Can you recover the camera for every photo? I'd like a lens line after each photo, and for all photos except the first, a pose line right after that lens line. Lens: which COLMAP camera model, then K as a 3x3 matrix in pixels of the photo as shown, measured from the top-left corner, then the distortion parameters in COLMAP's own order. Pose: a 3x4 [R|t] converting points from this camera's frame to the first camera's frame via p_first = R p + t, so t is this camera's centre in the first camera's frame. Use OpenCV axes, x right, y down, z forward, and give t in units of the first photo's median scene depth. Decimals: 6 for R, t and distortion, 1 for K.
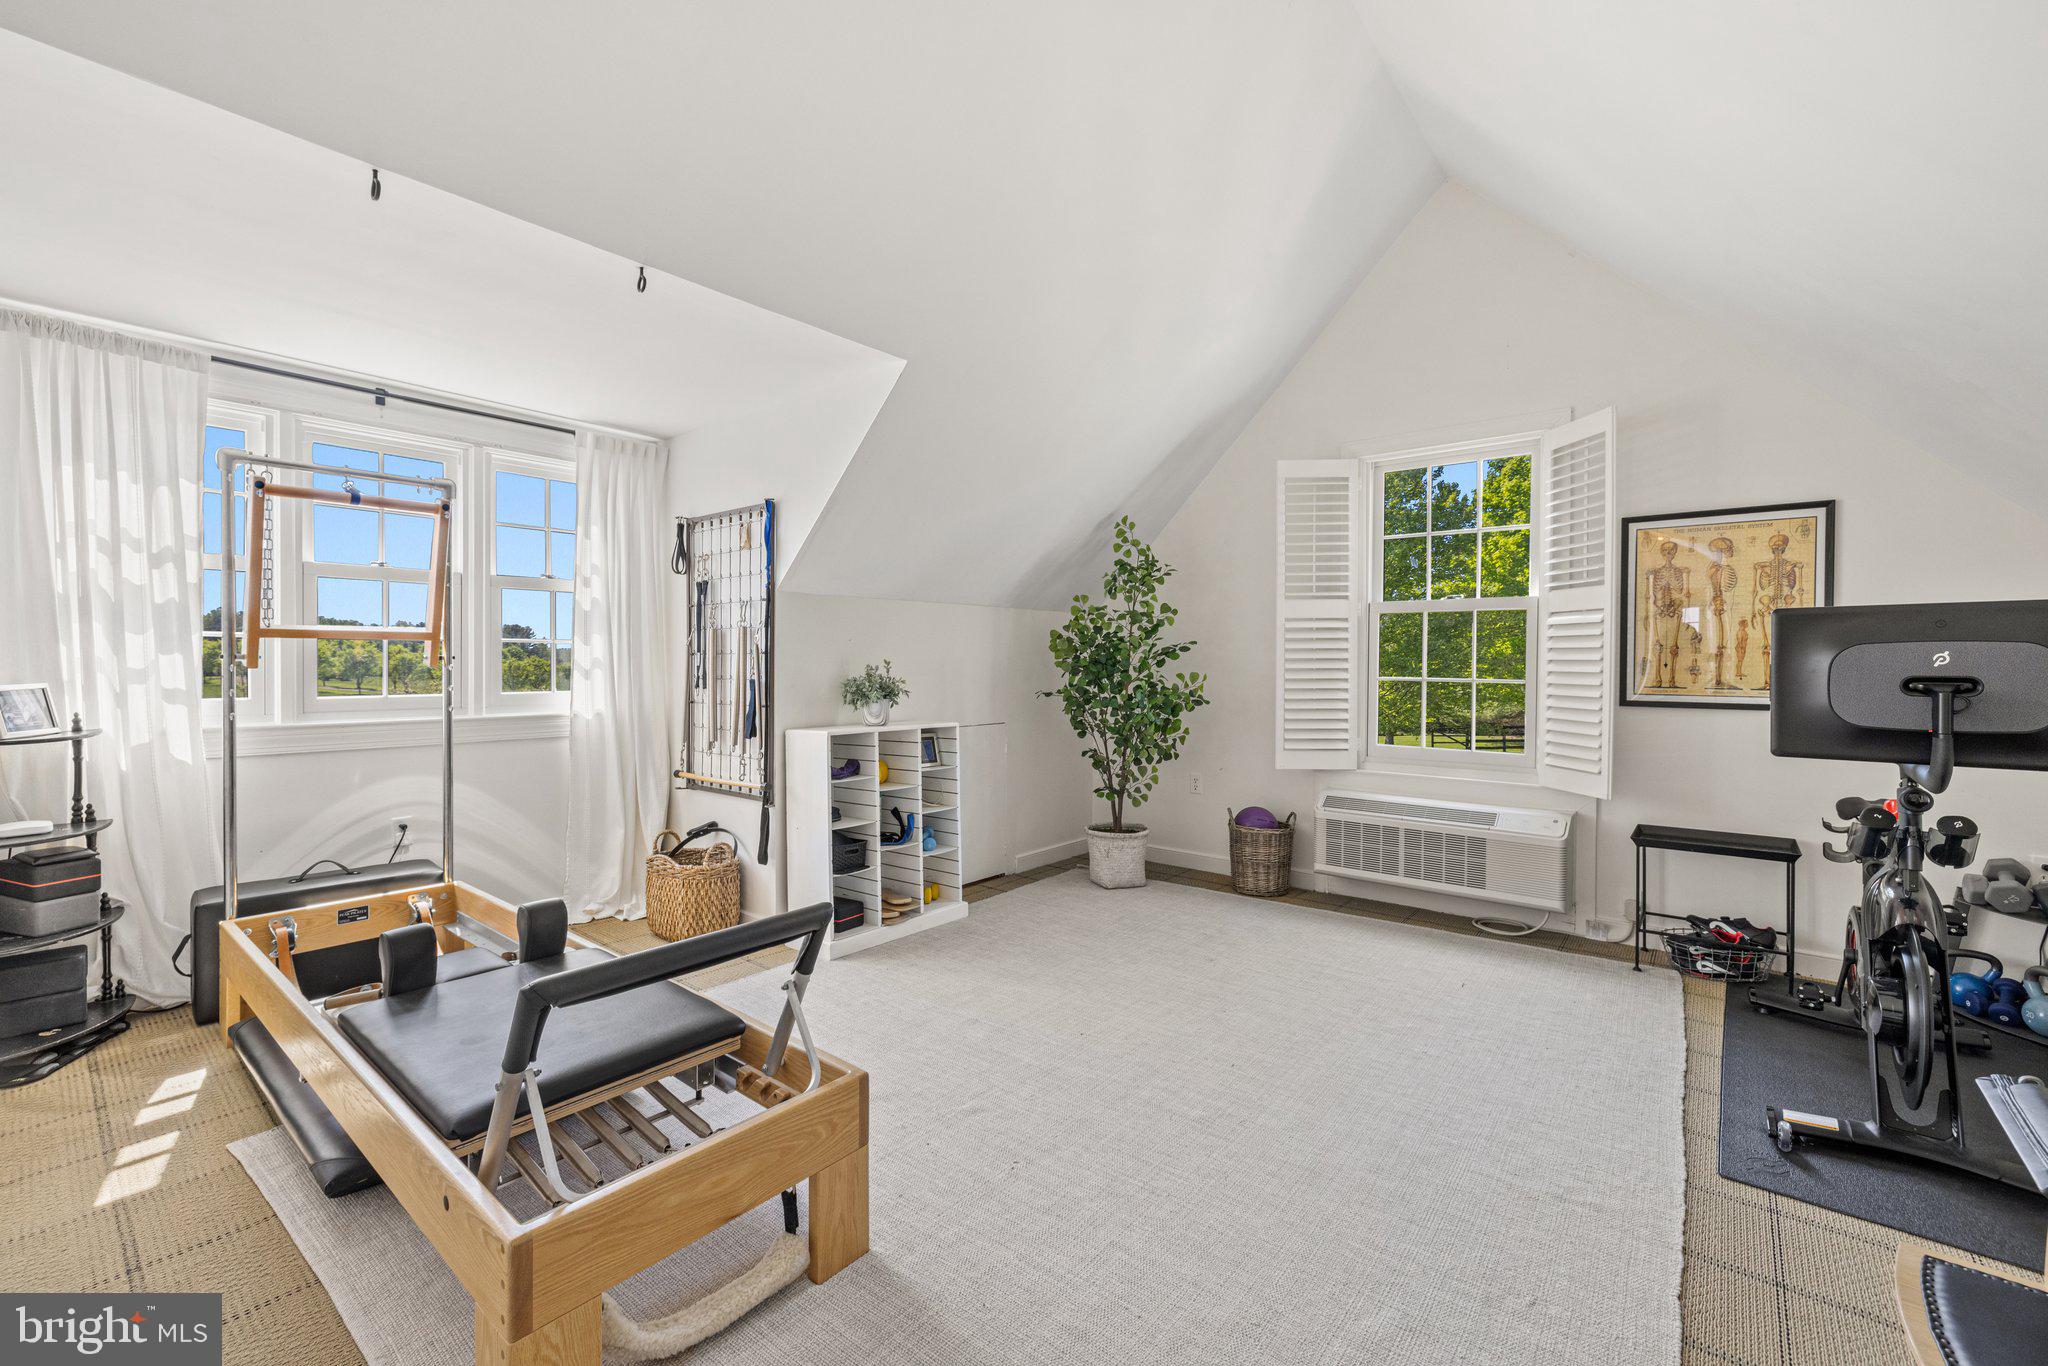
lens RADIAL K [[853.0, 0, 1021.3], [0, 853.0, 683.3], [0, 0, 1]] dist [0.000607, 0.000273]
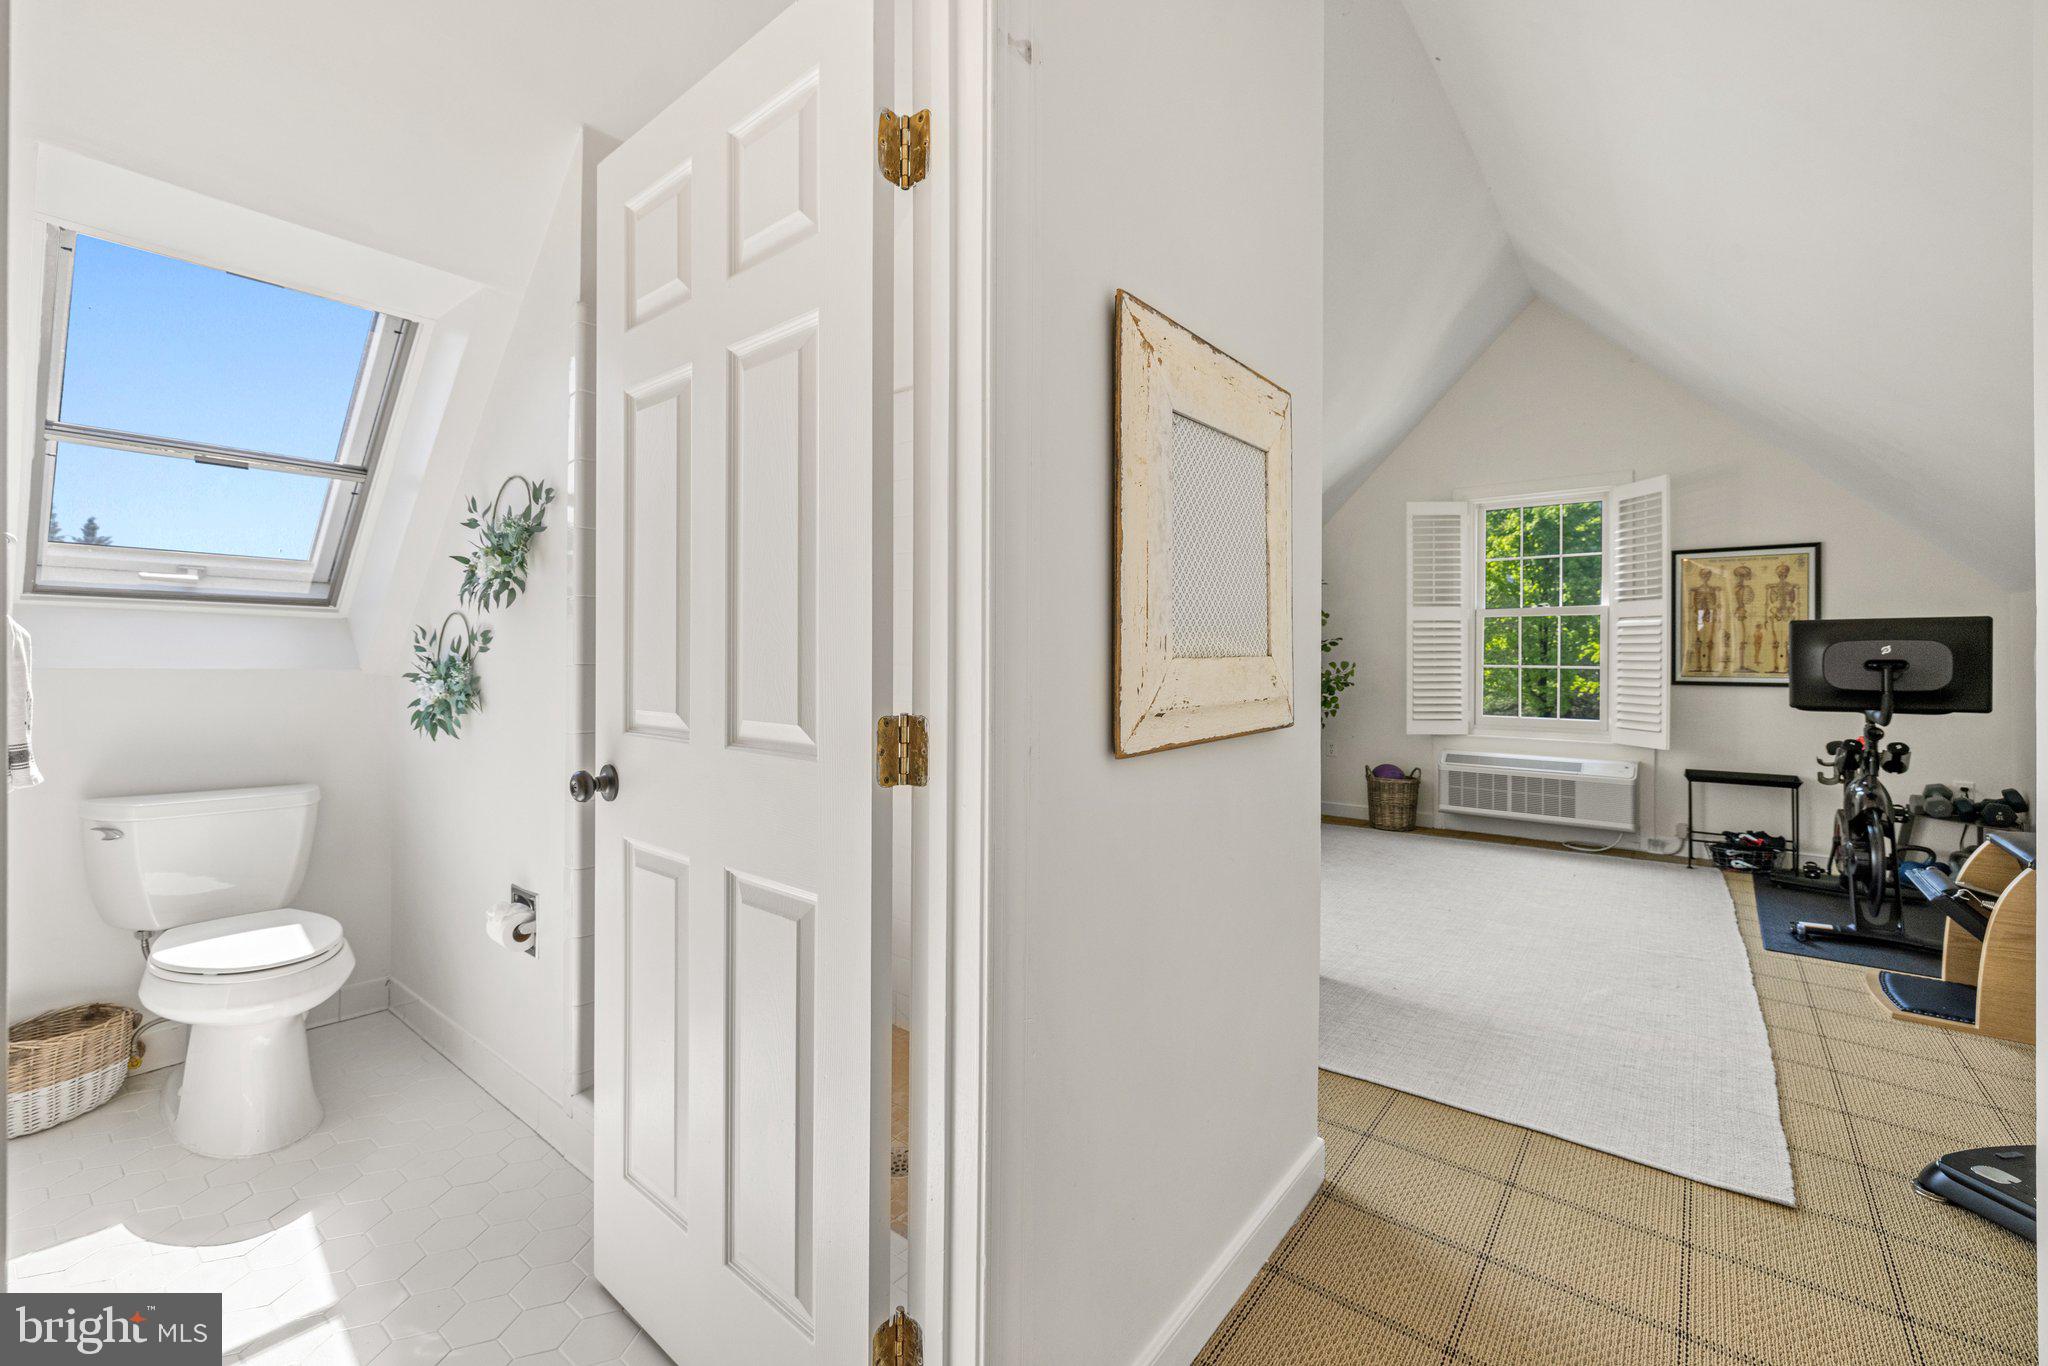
lens RADIAL K [[853.0, 0, 1026.3], [0, 853.0, 664.0], [0, 0, 1]] dist [0.000607, 0.000273]
pose [[0.999851, 0.000423, 0.017255, -0.403424], [-0.000153, 0.999878, -0.015635, 0.015524], [-0.017259, 0.015630, 0.999729, -0.405075]]
